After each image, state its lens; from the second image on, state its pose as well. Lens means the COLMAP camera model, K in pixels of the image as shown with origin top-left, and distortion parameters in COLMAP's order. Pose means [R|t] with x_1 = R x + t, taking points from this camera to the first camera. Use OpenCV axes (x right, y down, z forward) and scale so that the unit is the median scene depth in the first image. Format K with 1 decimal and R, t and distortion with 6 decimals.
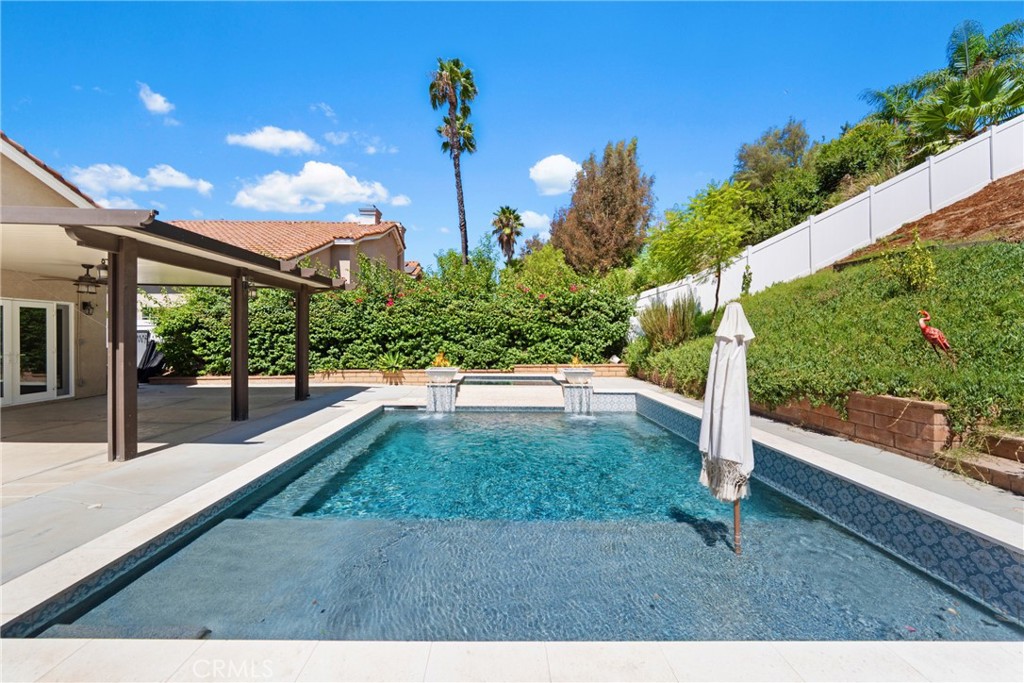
lens RADIAL K [[373.2, 0, 501.2], [0, 373.2, 339.0], [0, 0, 1]] dist [-0.002139, 0.000010]
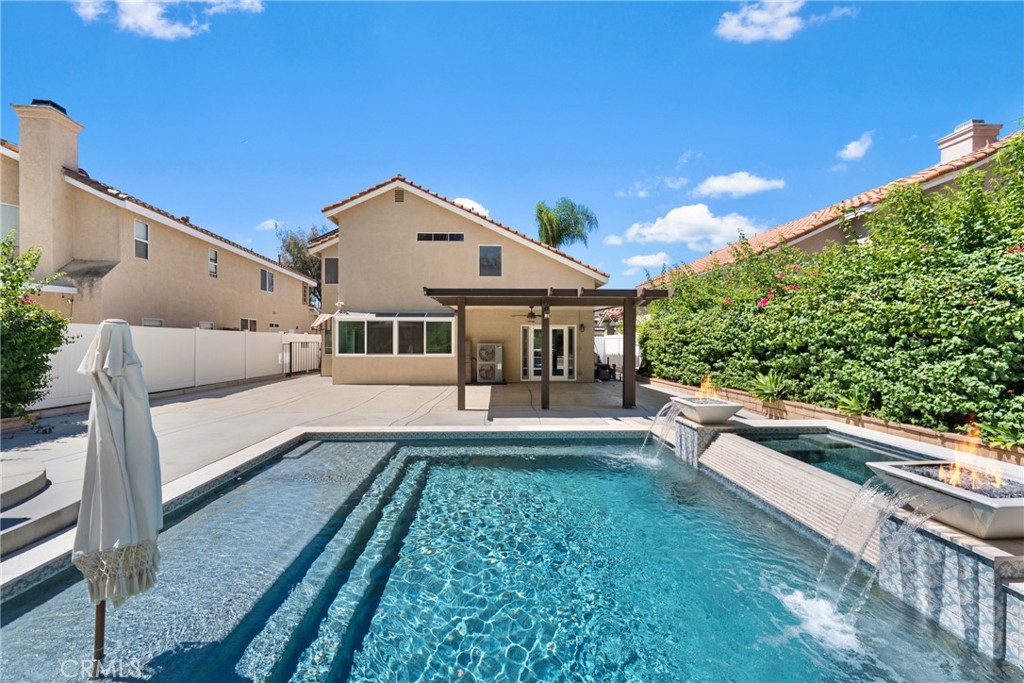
lens RADIAL K [[356.4, 0, 497.8], [0, 356.4, 342.7], [0, 0, 1]] dist [-0.007034, -0.000536]
pose [[0.013220, 0.006458, -0.999892, 0.361931], [-0.010006, 0.999930, 0.006326, -0.018609], [0.999863, 0.009922, 0.013284, 0.482935]]
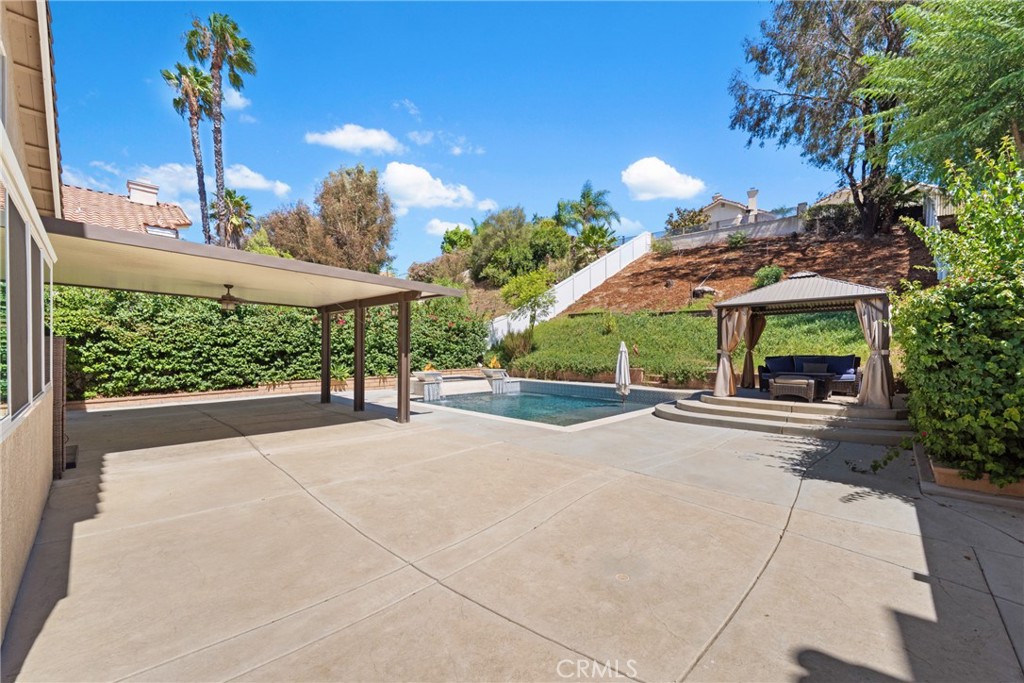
lens RADIAL K [[403.4, 0, 518.0], [0, 403.4, 354.1], [0, 0, 1]] dist [-0.001735, 0.000378]
pose [[0.686140, -0.005800, 0.727446, -0.820552], [0.001518, 0.999977, 0.006541, -0.000674], [-0.727468, -0.003383, 0.686134, -0.267945]]
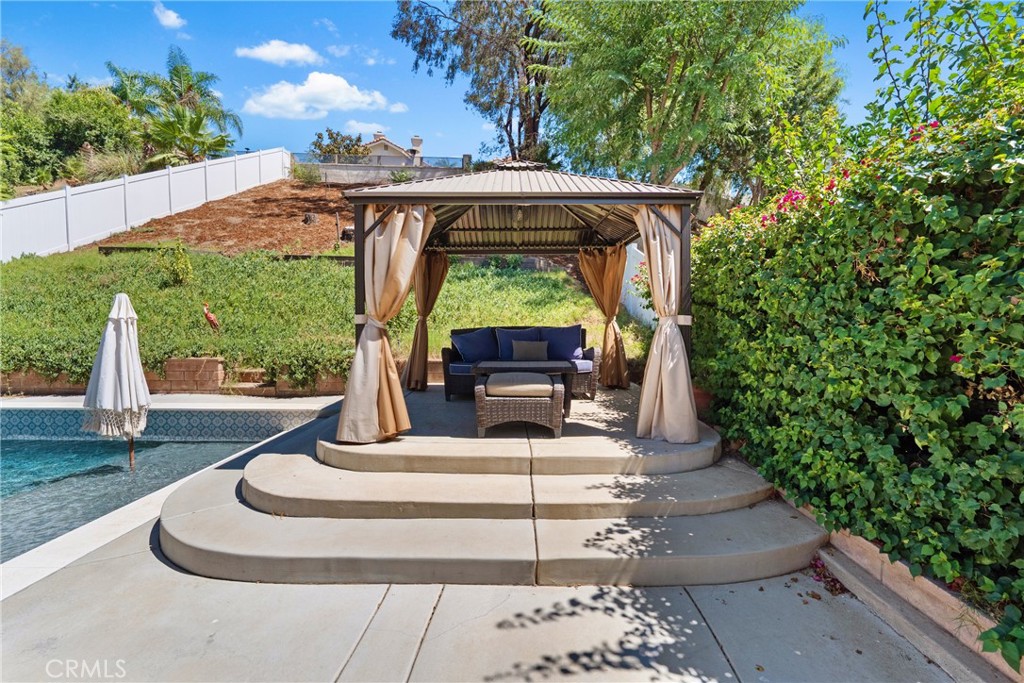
lens RADIAL K [[435.6, 0, 511.9], [0, 435.6, 334.0], [0, 0, 1]] dist [-0.002190, 0.000902]
pose [[0.014519, -0.032229, 0.999375, -0.249047], [0.003246, 0.999477, 0.032185, 0.000503], [-0.999889, 0.002777, 0.014616, -0.117071]]
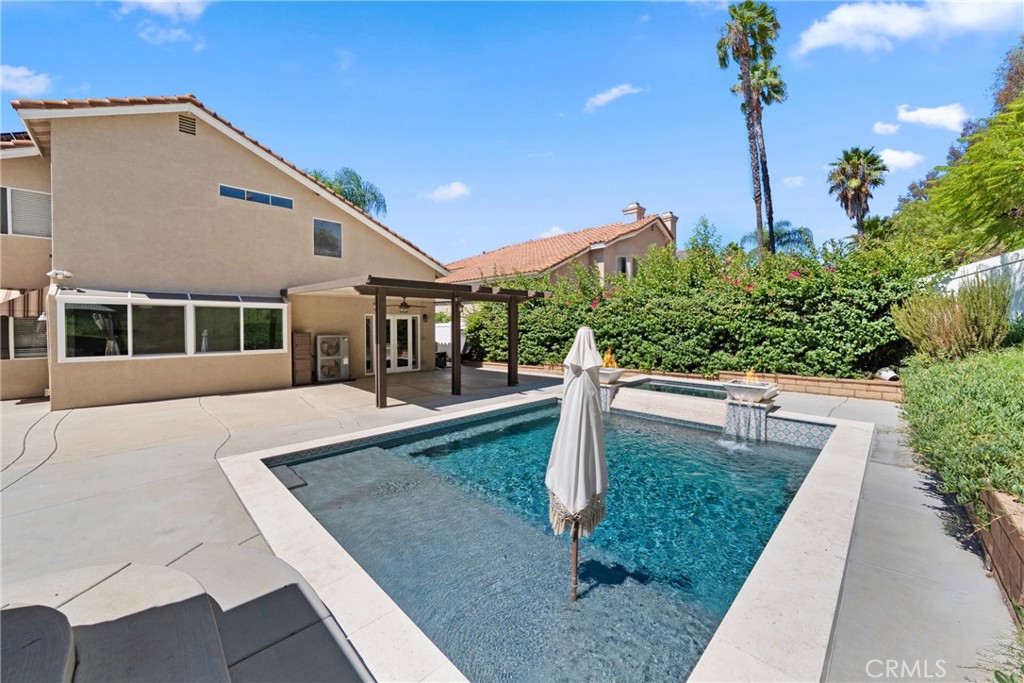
lens RADIAL K [[383.9, 0, 519.7], [0, 383.9, 332.8], [0, 0, 1]] dist [-0.007498, -0.000154]
pose [[0.704160, 0.006674, -0.710010, 0.334333], [0.000487, 0.999951, 0.009883, -0.026167], [0.710041, -0.007305, 0.704122, 0.064181]]
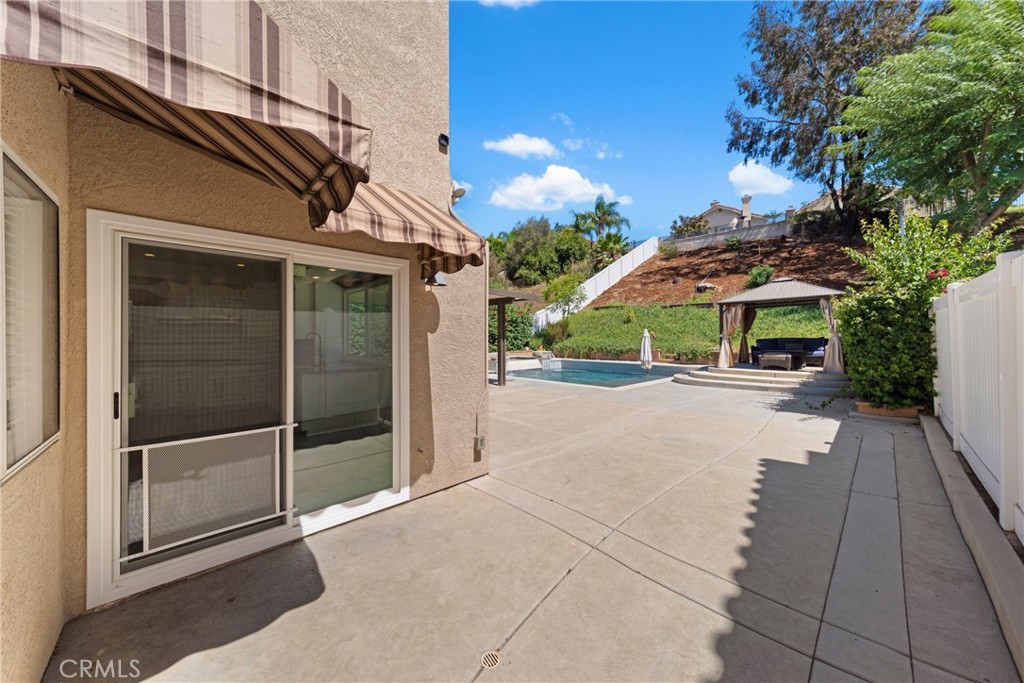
lens RADIAL K [[356.4, 0, 507.3], [0, 356.4, 340.9], [0, 0, 1]] dist [-0.007034, -0.000536]
pose [[0.735379, -0.012826, 0.677535, -1.084173], [0.011657, 0.999912, 0.006277, 0.001531], [-0.677556, 0.003282, 0.735464, -0.335824]]
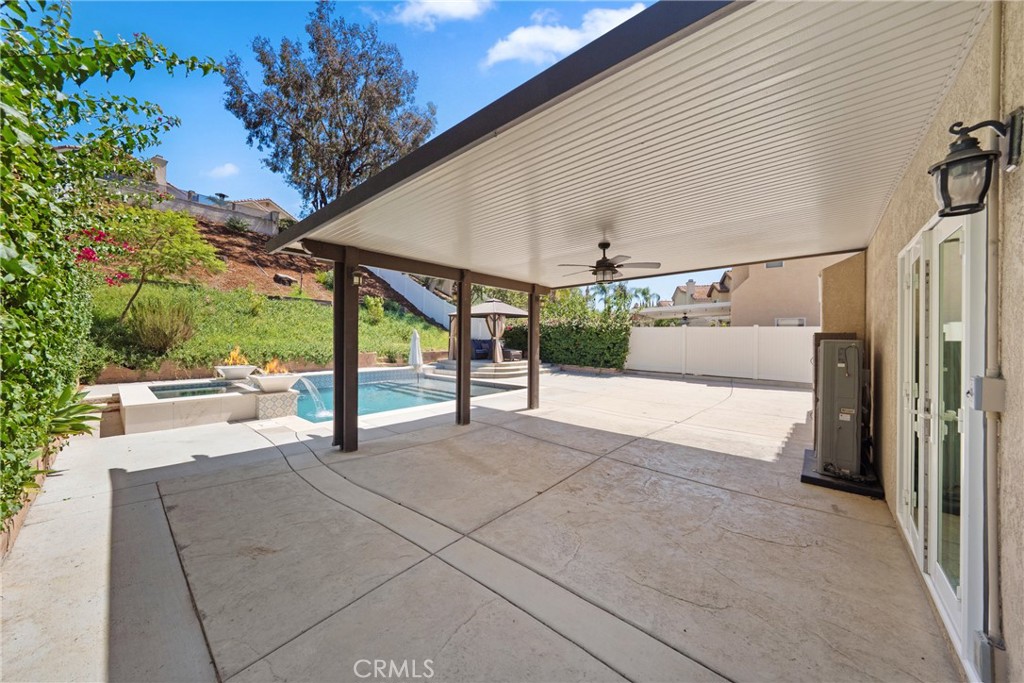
lens RADIAL K [[356.4, 0, 510.7], [0, 356.4, 337.1], [0, 0, 1]] dist [-0.007034, -0.000536]
pose [[-0.744899, -0.006960, 0.667141, -0.854470], [-0.006045, 0.999975, 0.003683, -0.008292], [-0.667150, -0.001289, -0.744923, 0.982223]]
